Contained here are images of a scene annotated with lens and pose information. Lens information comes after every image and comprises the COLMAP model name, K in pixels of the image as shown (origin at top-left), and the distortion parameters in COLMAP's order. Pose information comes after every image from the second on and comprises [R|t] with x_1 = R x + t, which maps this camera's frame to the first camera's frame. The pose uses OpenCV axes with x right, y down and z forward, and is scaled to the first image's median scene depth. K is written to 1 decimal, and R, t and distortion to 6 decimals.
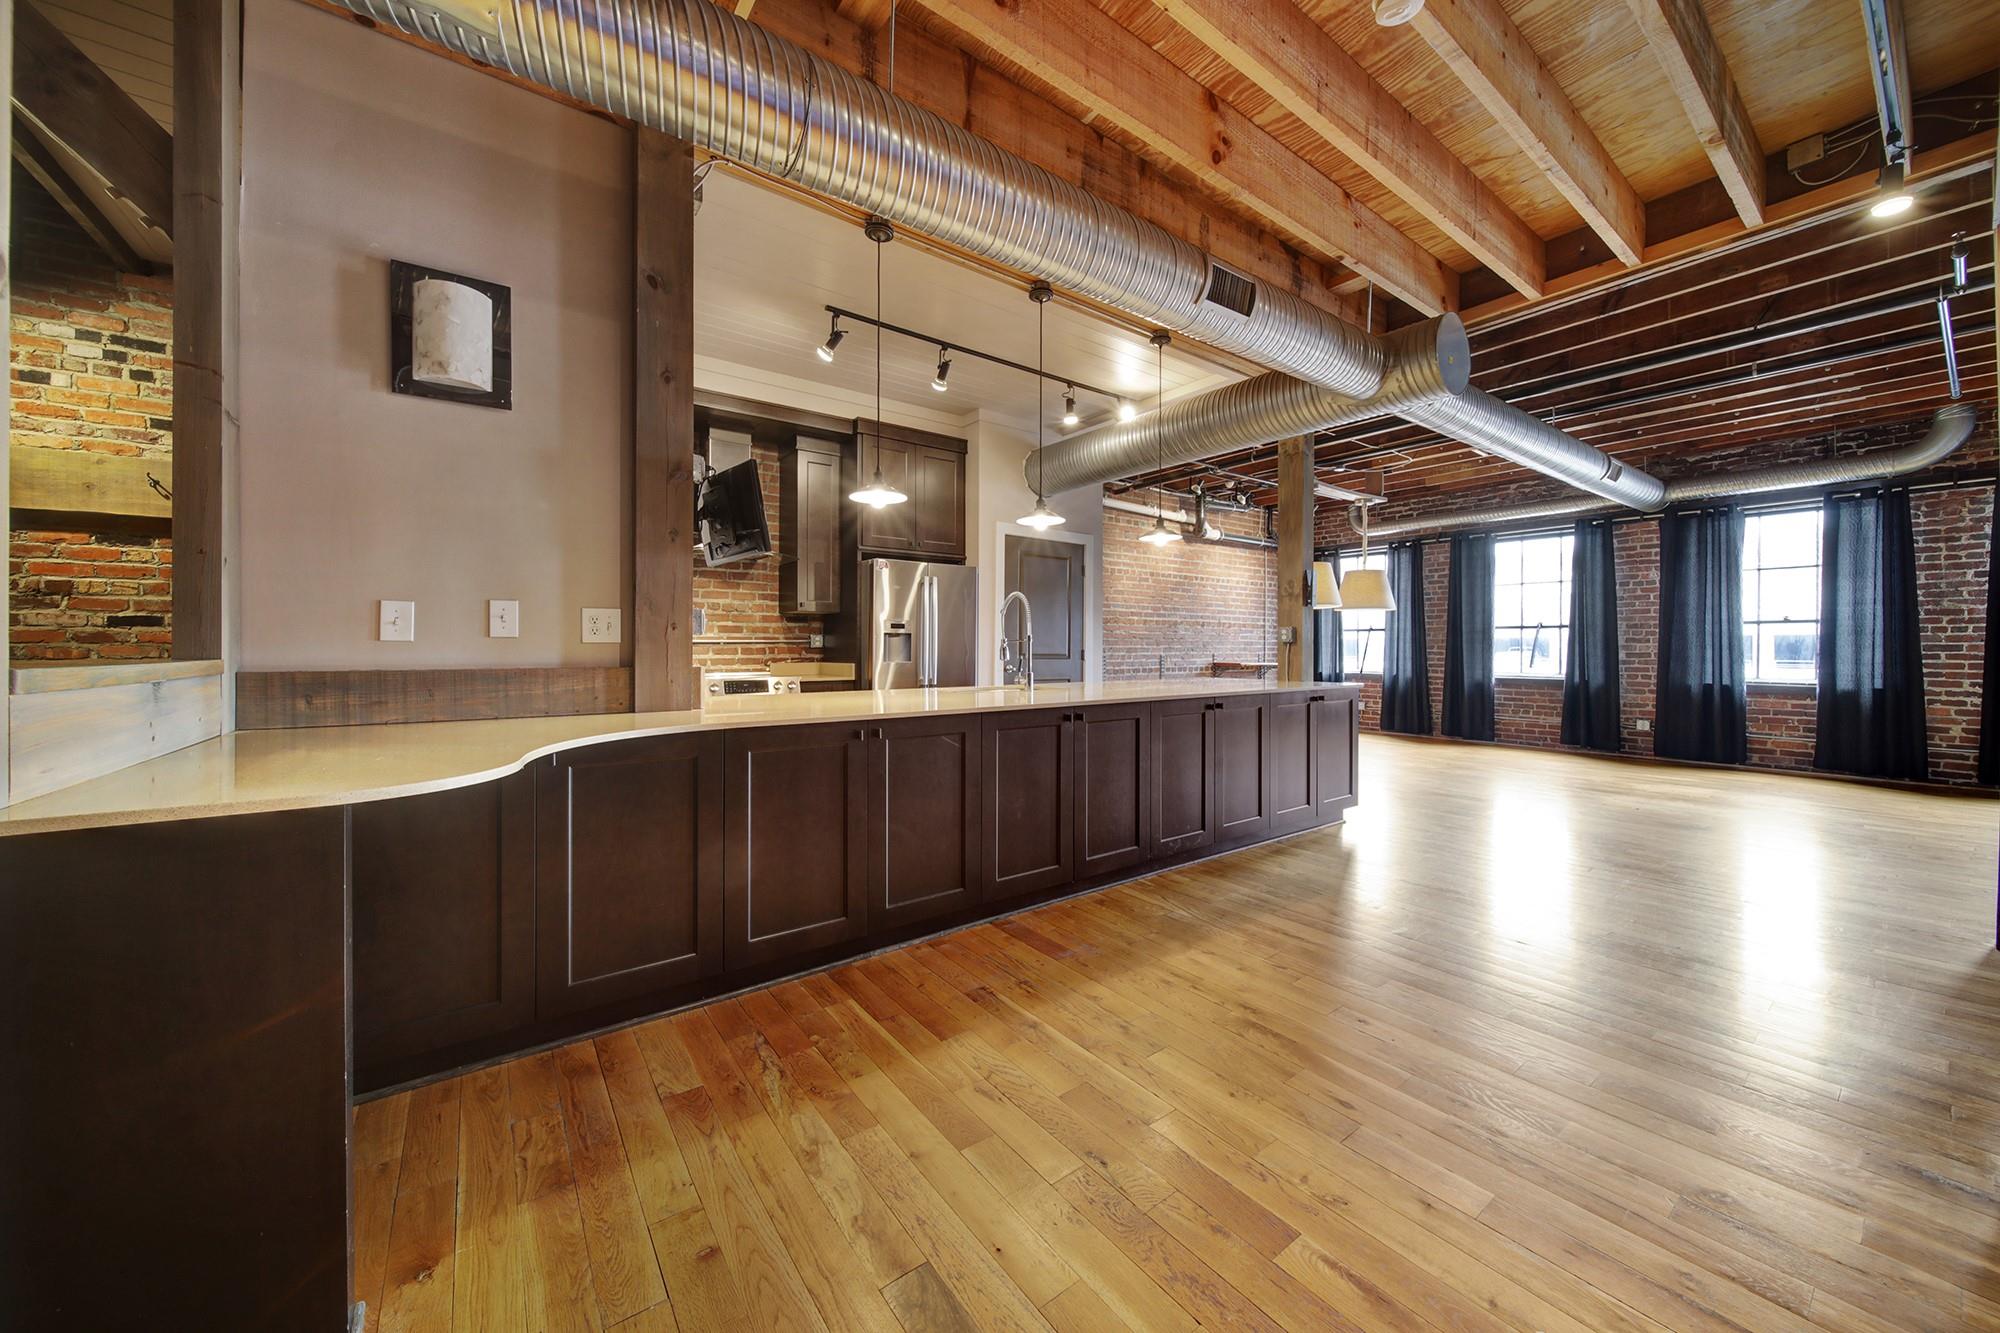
lens RADIAL K [[706.8, 0, 994.9], [0, 706.8, 644.6], [0, 0, 1]] dist [0.001575, -0.000353]
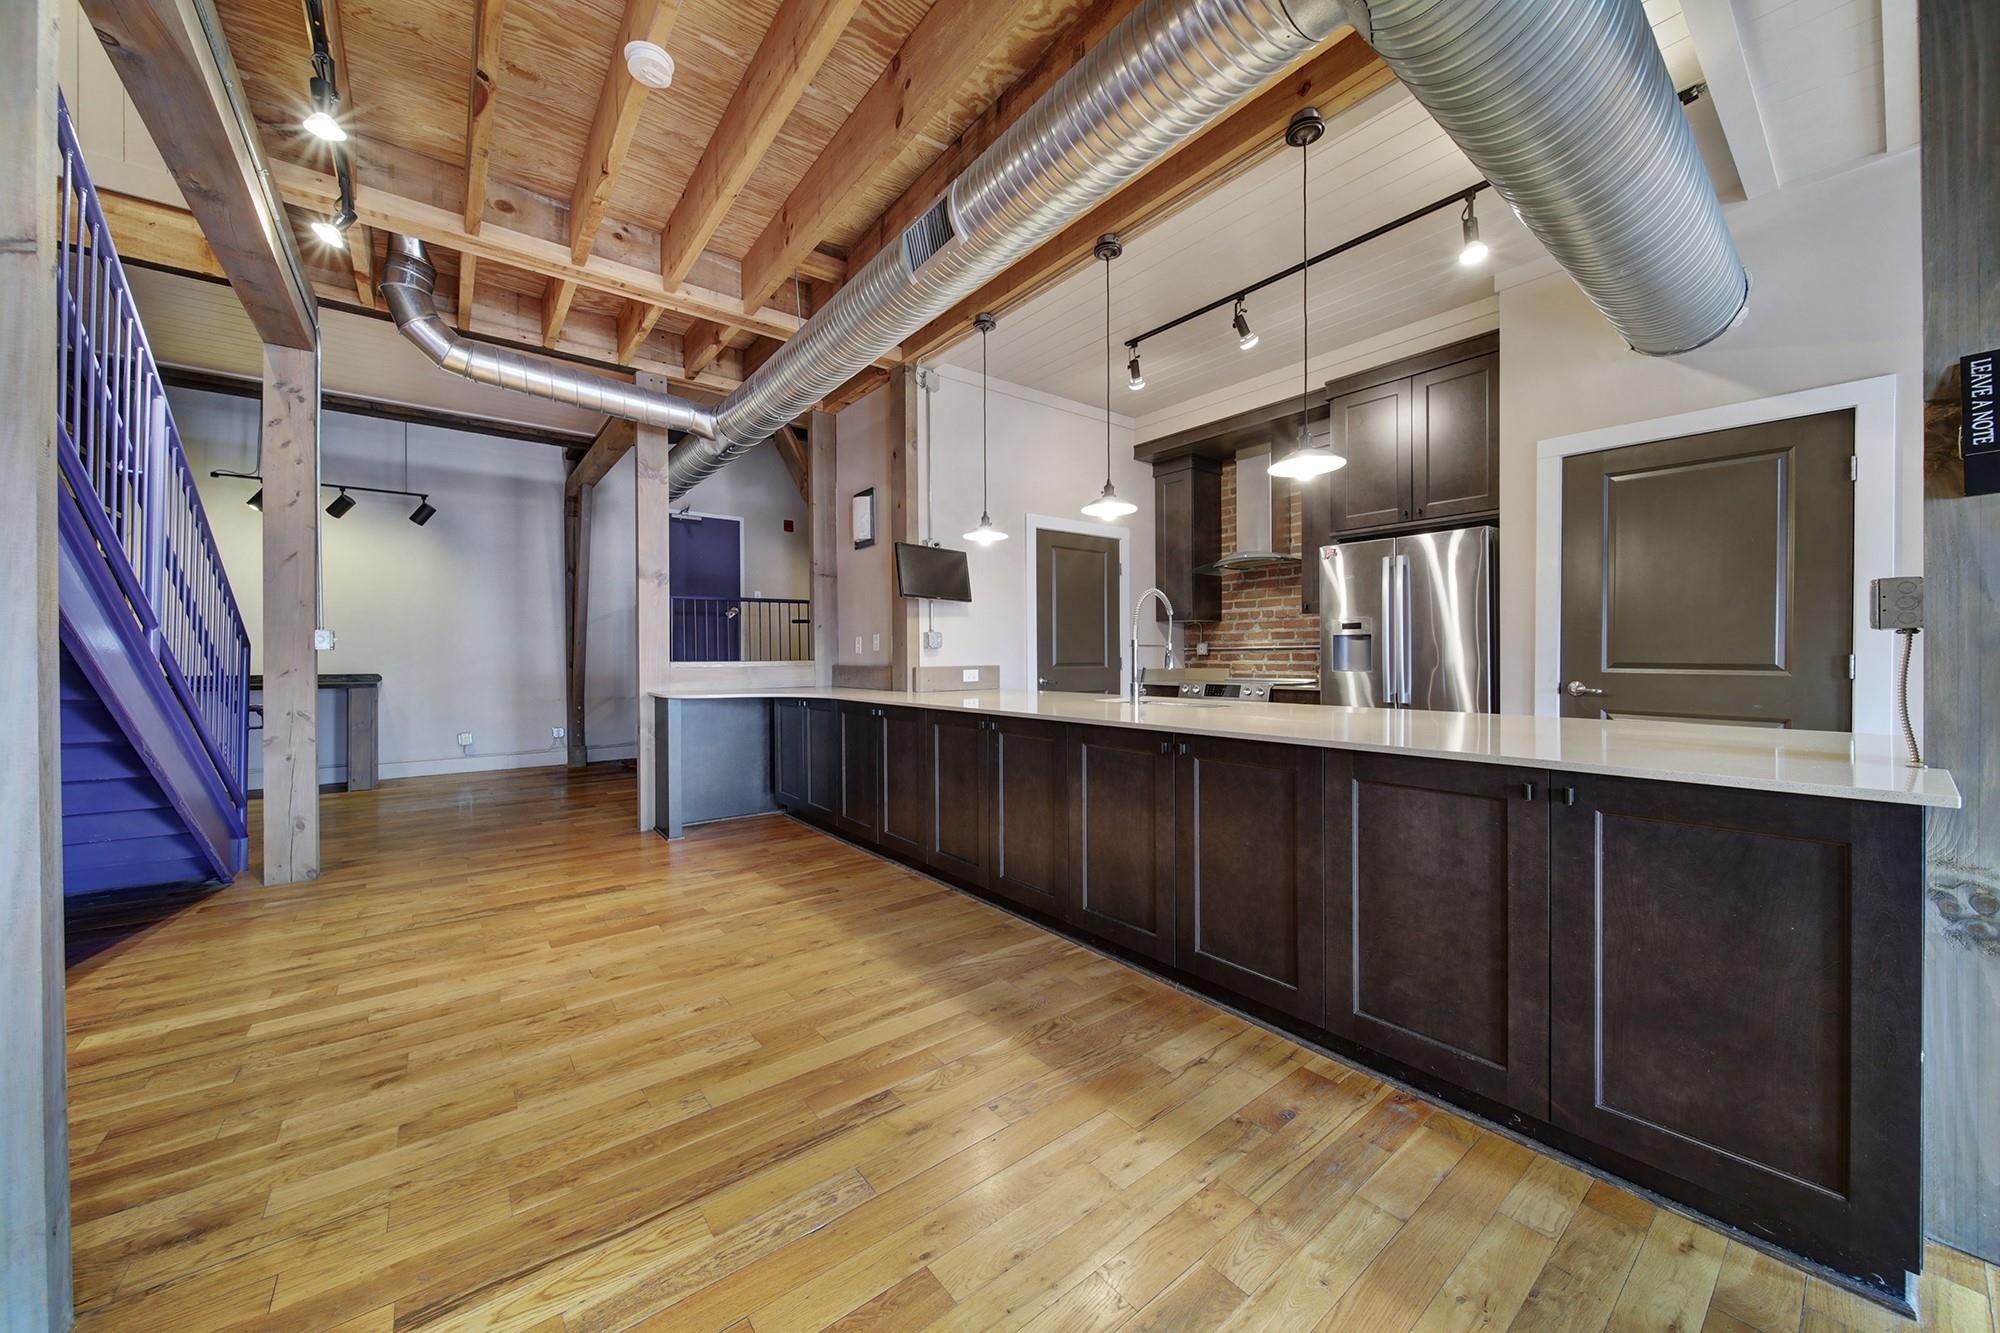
lens RADIAL K [[706.8, 0, 988.1], [0, 706.8, 655.0], [0, 0, 1]] dist [0.001575, -0.000353]
pose [[0.029815, 0.000874, -0.999555, 0.705546], [0.010353, 0.999946, 0.001183, 0.000821], [0.999502, -0.010383, 0.029805, 0.620772]]
